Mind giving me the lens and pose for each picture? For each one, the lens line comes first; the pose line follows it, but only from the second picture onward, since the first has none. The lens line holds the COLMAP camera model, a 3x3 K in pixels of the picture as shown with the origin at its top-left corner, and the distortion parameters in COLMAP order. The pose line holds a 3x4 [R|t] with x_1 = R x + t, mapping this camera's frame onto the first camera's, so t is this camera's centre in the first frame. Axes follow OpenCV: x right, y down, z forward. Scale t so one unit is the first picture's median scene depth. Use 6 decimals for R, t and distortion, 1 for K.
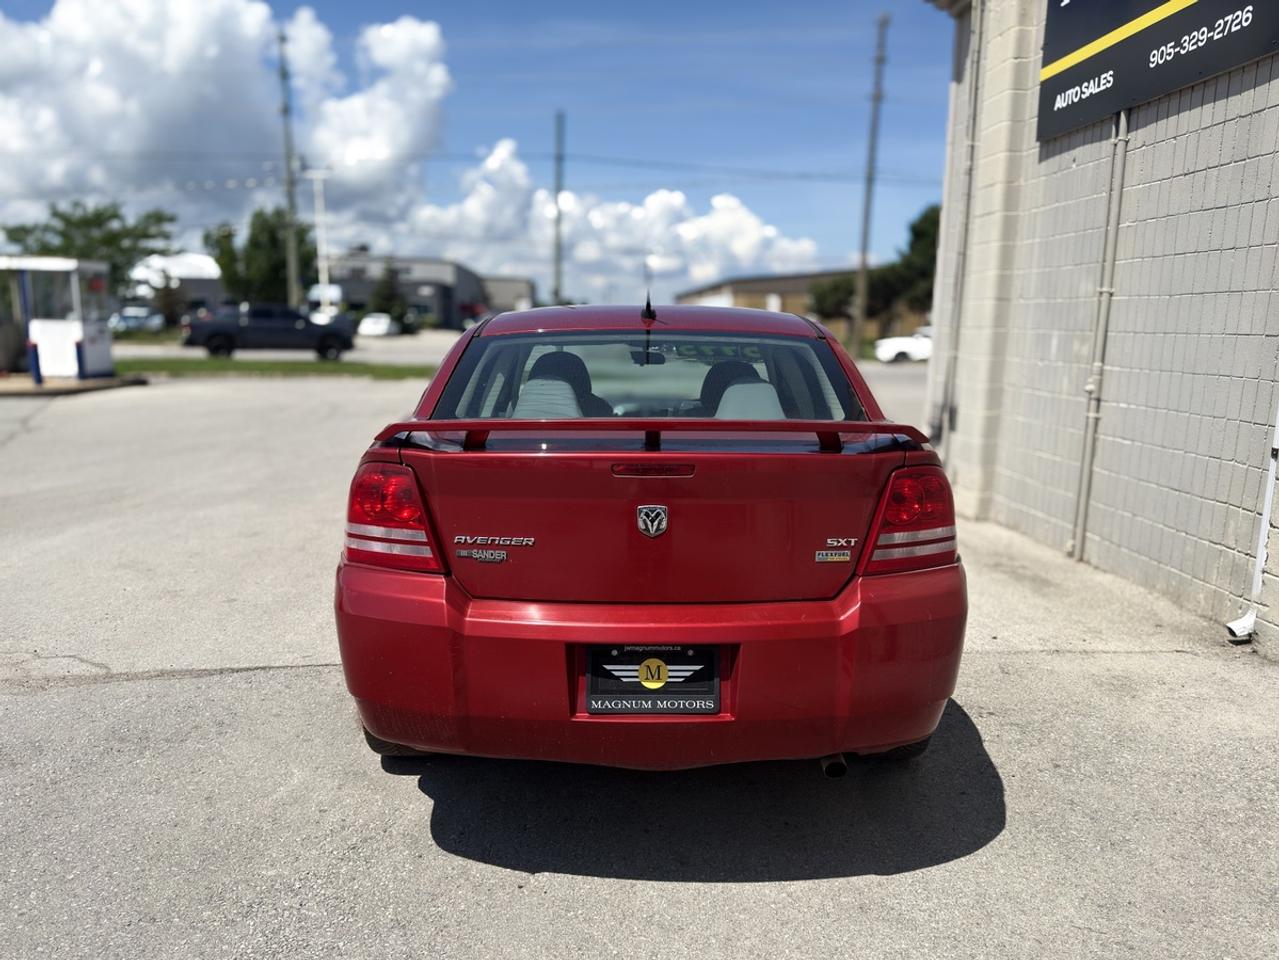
lens RADIAL K [[995.5, 0, 558.6], [0, 995.5, 482.5], [0, 0, 1]] dist [0.004856, -0.004122]
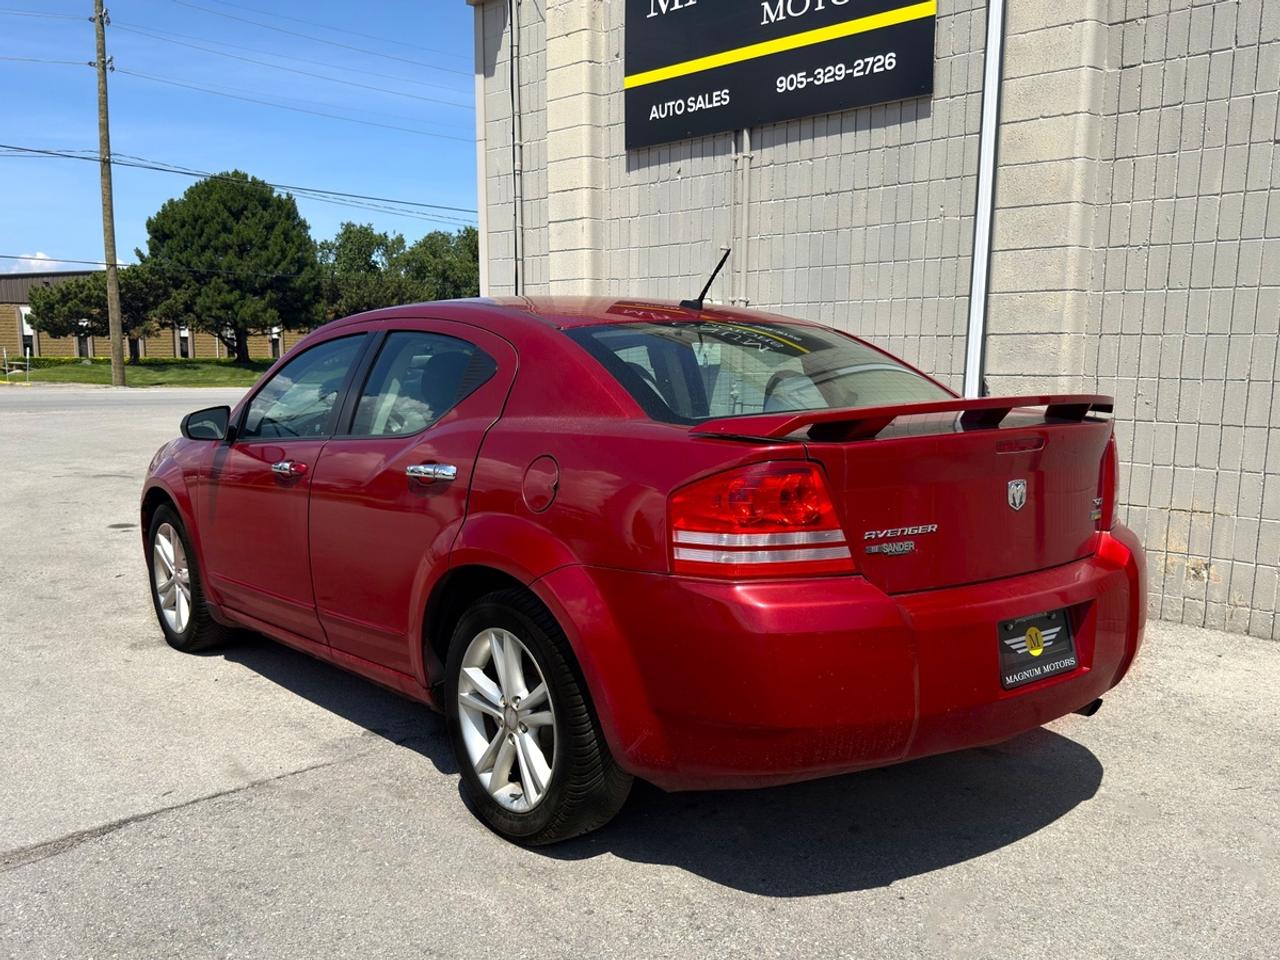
lens RADIAL K [[1224.5, 0, 541.5], [0, 1224.5, 519.3], [0, 0, 1]] dist [0.128370, -0.361364]
pose [[0.786515, -0.087519, 0.611338, -0.525583], [0.099479, 0.994935, 0.014450, -0.002452], [-0.609506, 0.049450, 0.791238, 0.136495]]
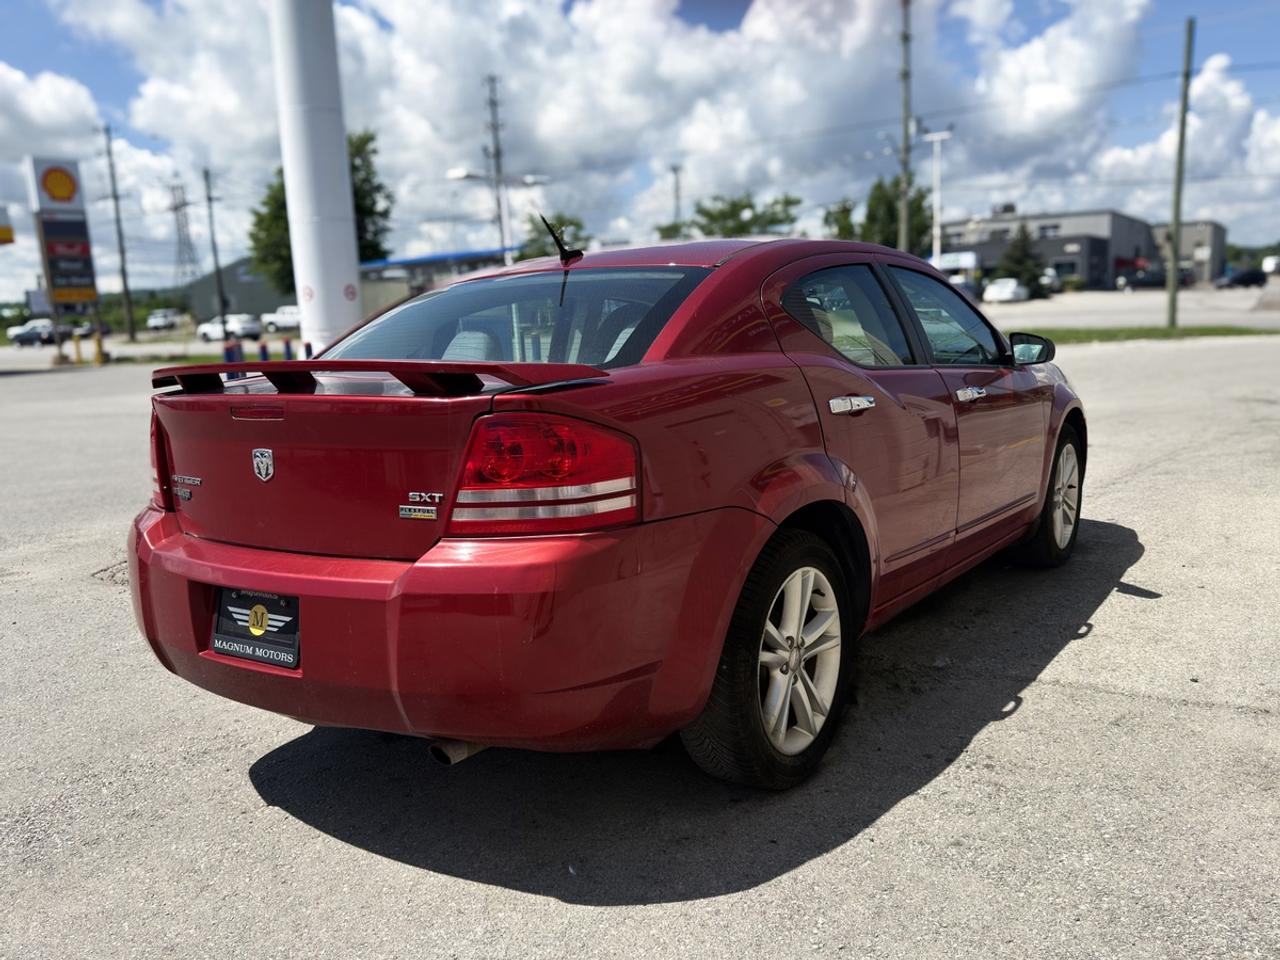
lens RADIAL K [[996.3, 0, 559.0], [0, 996.3, 482.5], [0, 0, 1]] dist [0.004856, -0.004122]
pose [[0.822030, 0.036573, -0.568269, 0.432531], [-0.022828, 0.999250, 0.031288, 0.008461], [0.568986, -0.012747, 0.822248, 0.172318]]
